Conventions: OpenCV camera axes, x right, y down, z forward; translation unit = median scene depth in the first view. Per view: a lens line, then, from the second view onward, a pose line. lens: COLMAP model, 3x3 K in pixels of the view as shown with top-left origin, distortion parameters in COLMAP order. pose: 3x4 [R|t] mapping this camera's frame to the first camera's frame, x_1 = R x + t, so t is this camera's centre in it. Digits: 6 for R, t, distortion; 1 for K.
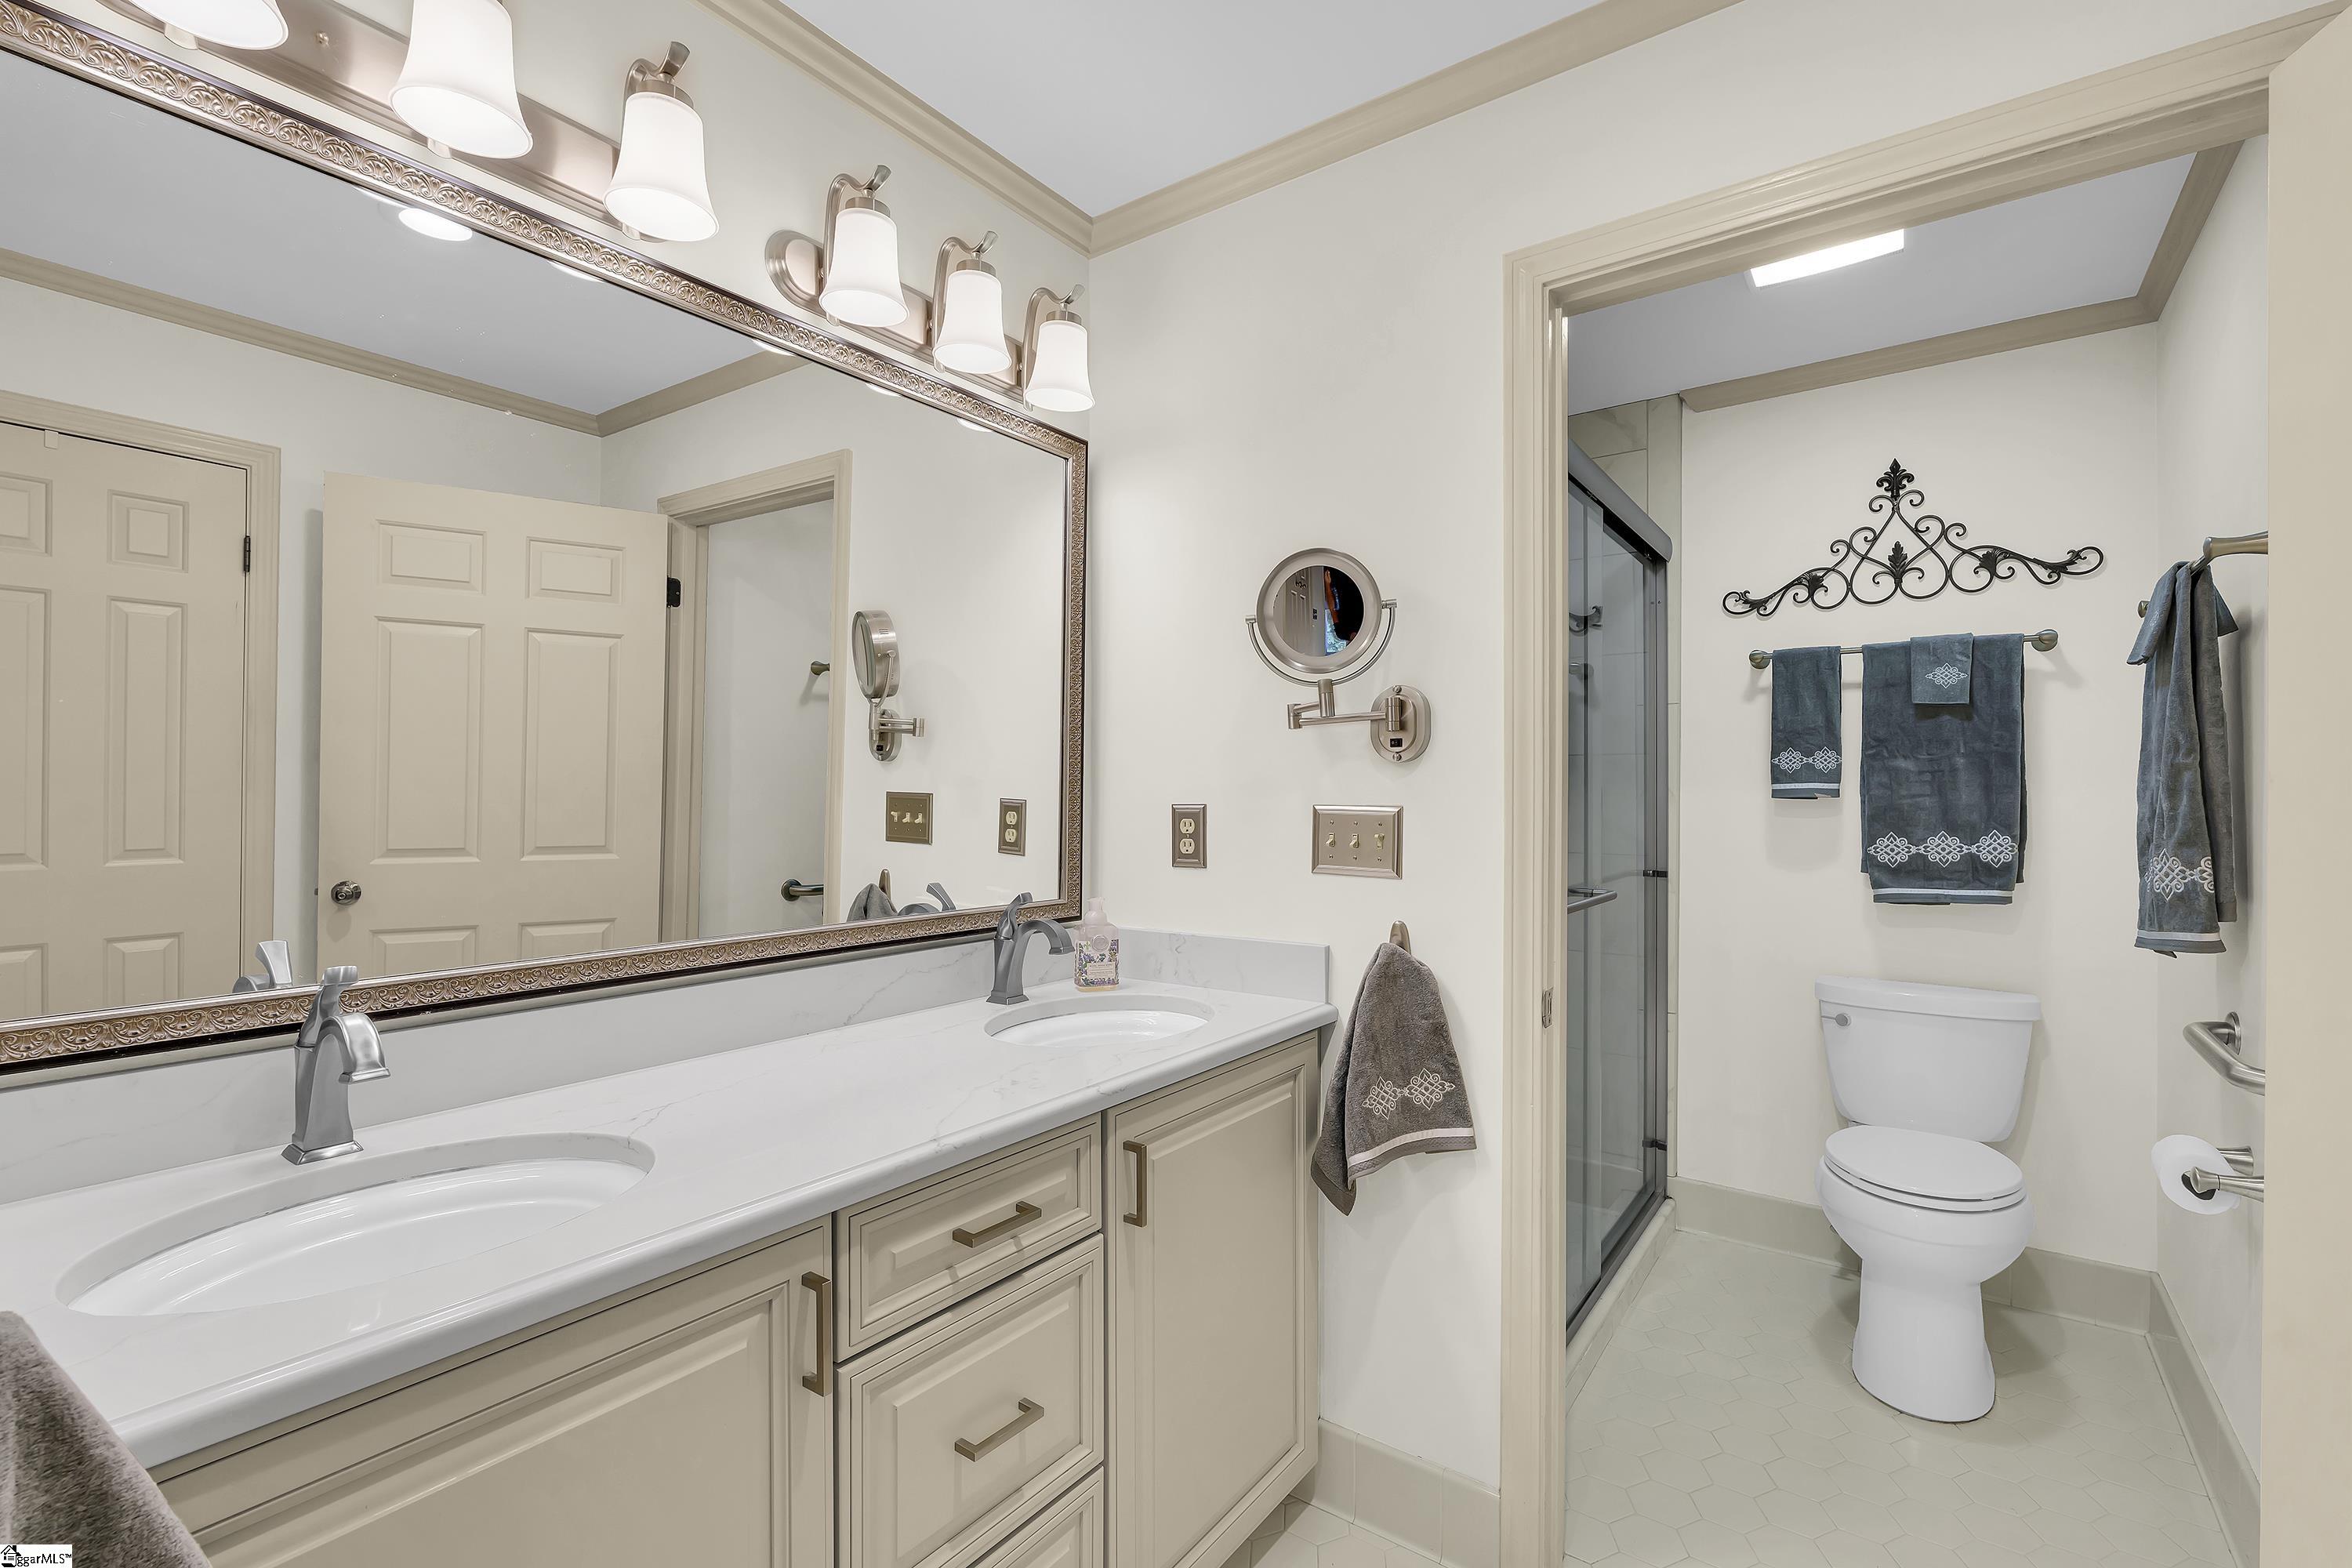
lens RADIAL K [[1036.5, 0, 1180.5], [0, 1036.5, 786.5], [0, 0, 1]] dist [-0.000547, 0.000003]
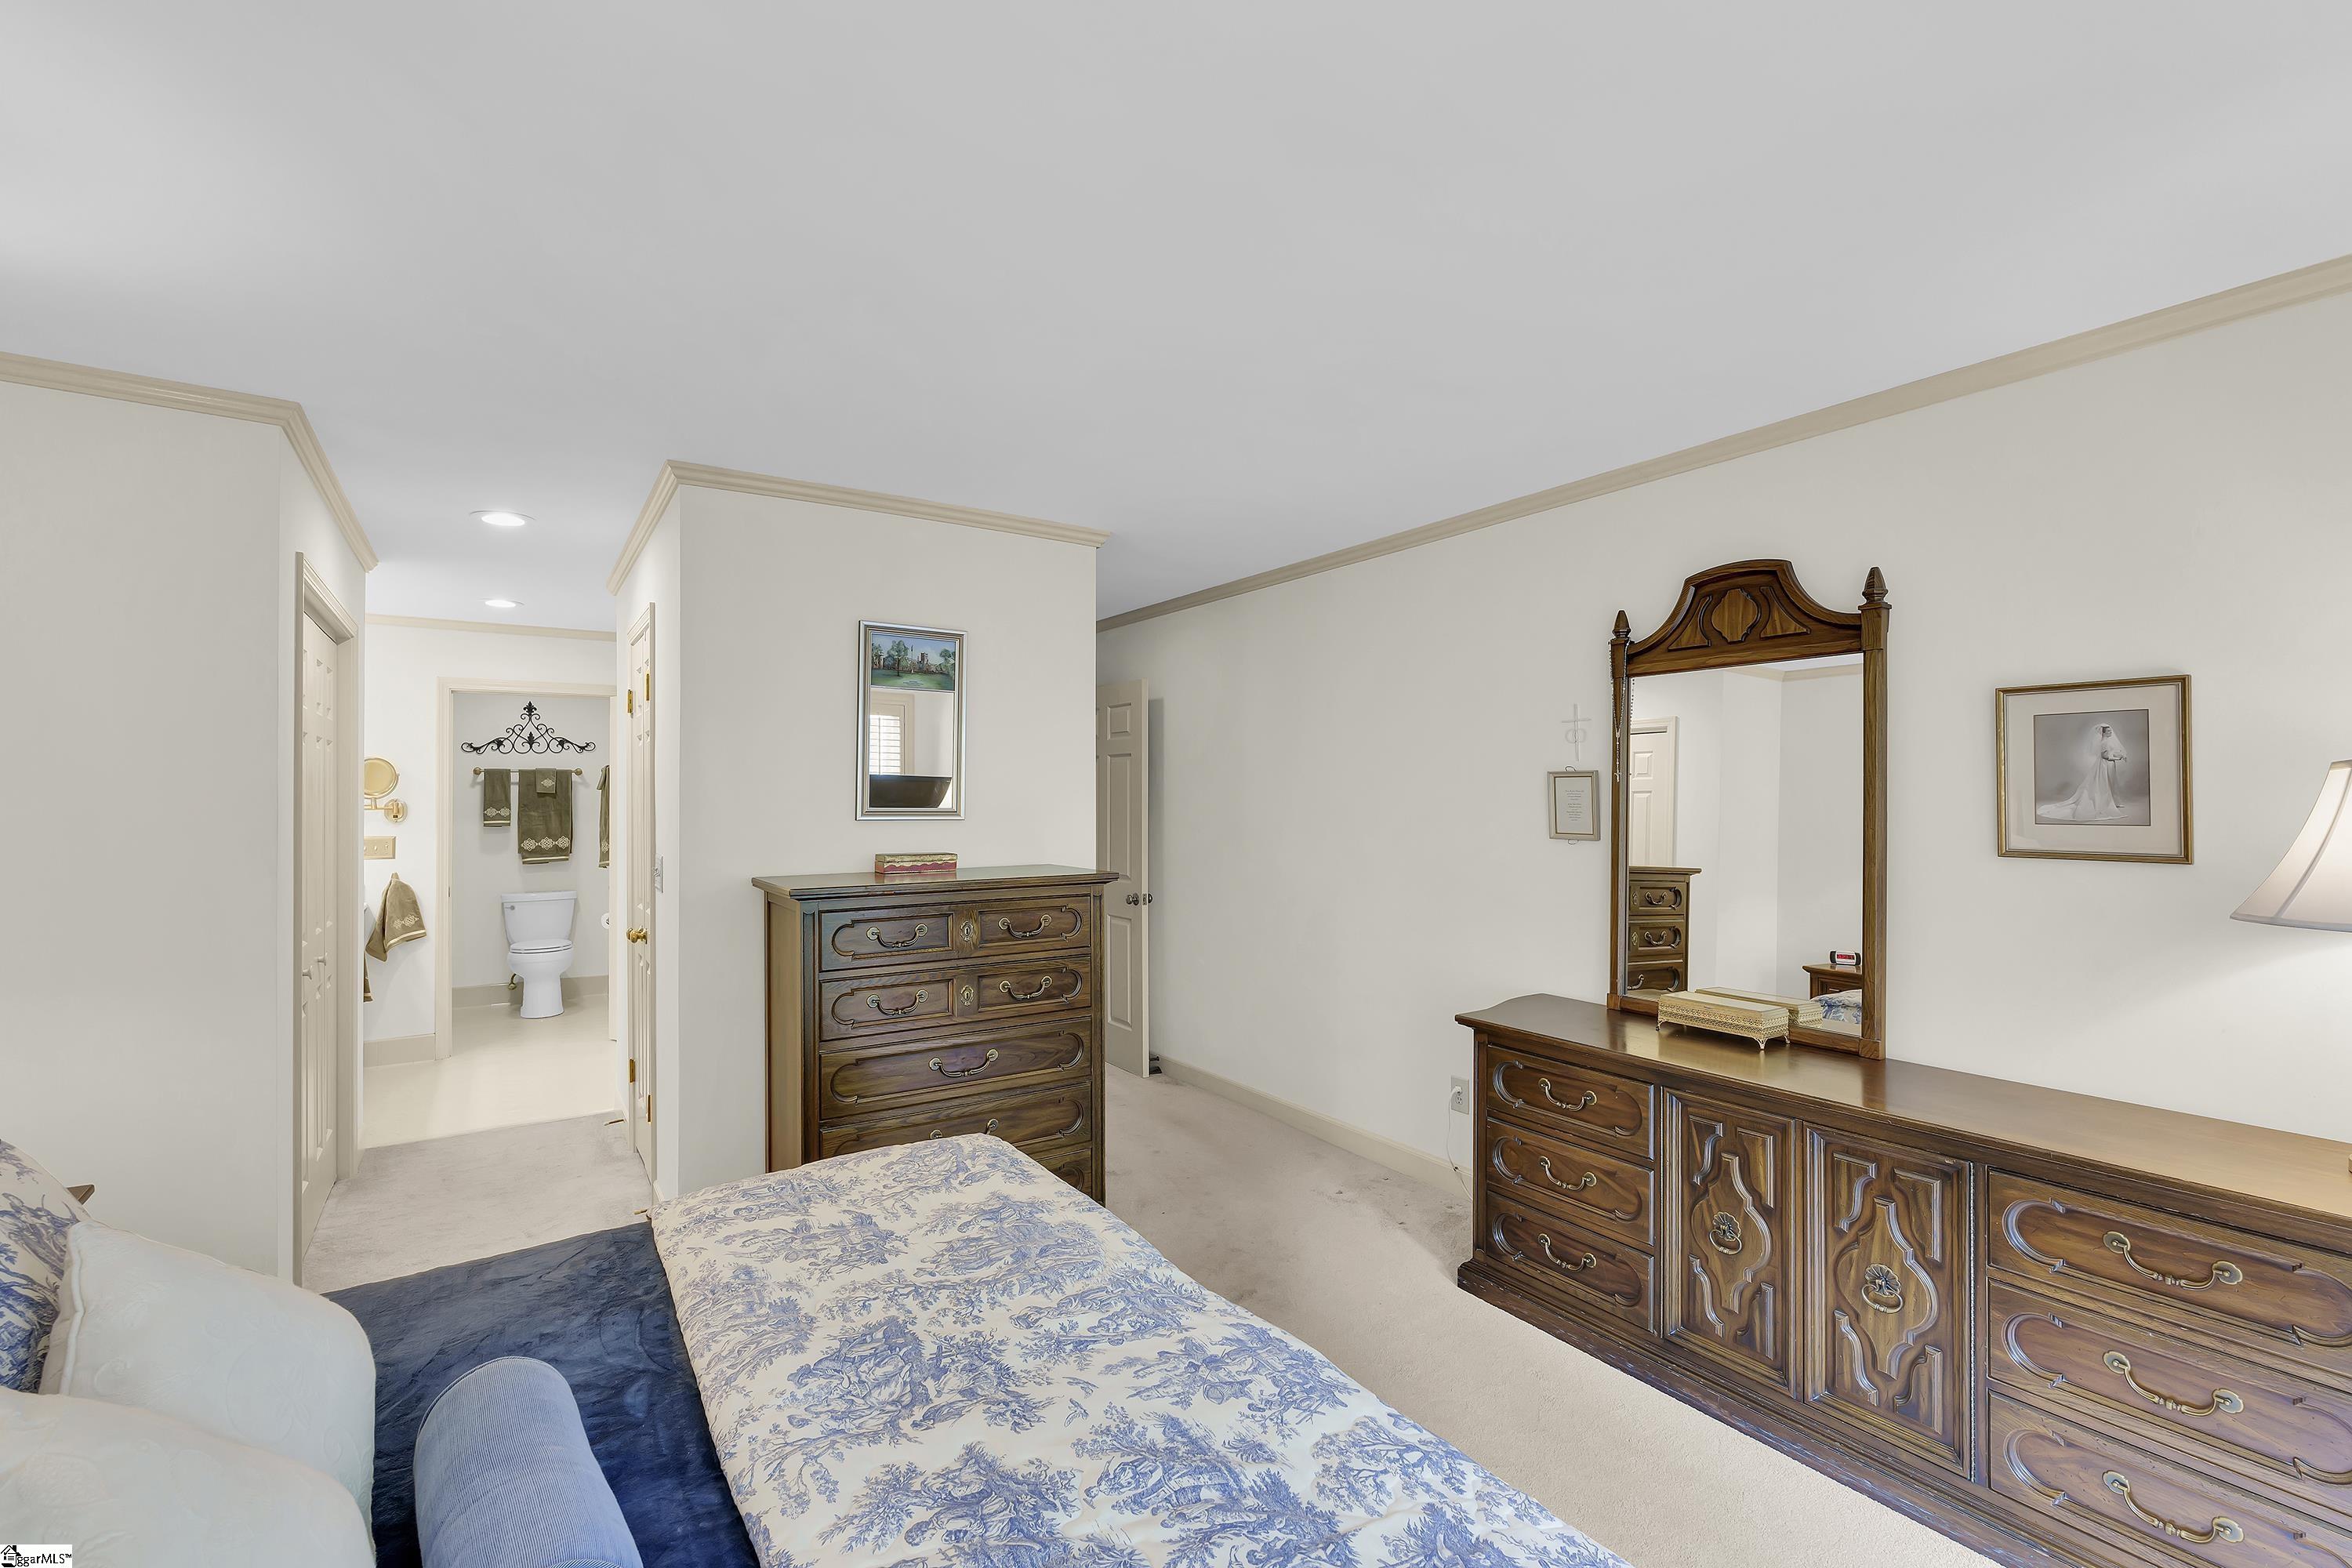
lens RADIAL K [[1036.5, 0, 1161.4], [0, 1036.5, 781.8], [0, 0, 1]] dist [-0.000547, 0.000003]
pose [[0.368448, 0.007497, 0.929618, -1.247012], [0.004729, 0.999939, -0.009938, -0.069833], [-0.929636, 0.008058, 0.368390, -1.566553]]
